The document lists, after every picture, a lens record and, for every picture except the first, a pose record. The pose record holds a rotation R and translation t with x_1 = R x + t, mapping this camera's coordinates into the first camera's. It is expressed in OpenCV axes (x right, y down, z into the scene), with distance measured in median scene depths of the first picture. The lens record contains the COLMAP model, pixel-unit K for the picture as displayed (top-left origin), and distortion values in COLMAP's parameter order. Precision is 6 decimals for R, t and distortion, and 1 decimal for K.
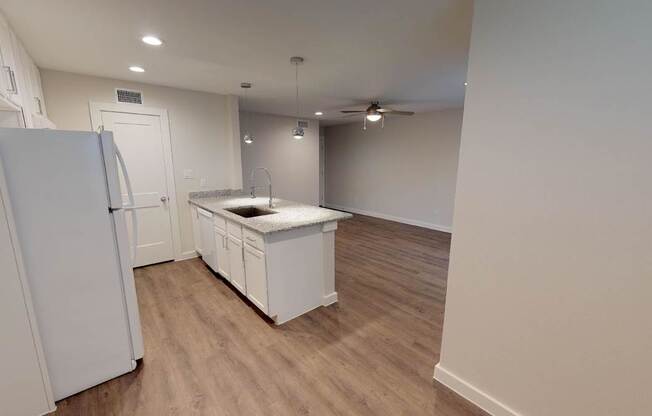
lens RADIAL K [[269.3, 0, 324.2], [0, 269.3, 207.6], [0, 0, 1]] dist [0.001888, -0.000171]
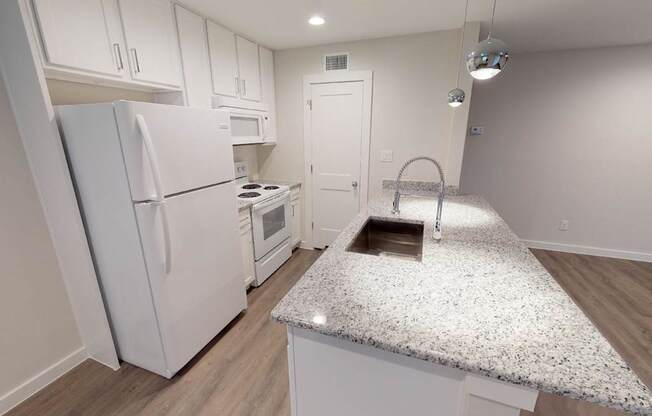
lens RADIAL K [[269.3, 0, 324.2], [0, 269.3, 211.5], [0, 0, 1]] dist [0.001888, -0.000171]
pose [[0.504566, 0.242691, -0.828562, 0.086624], [-0.151100, 0.969690, 0.192014, -0.100959], [0.850048, 0.028312, 0.525943, 0.498495]]
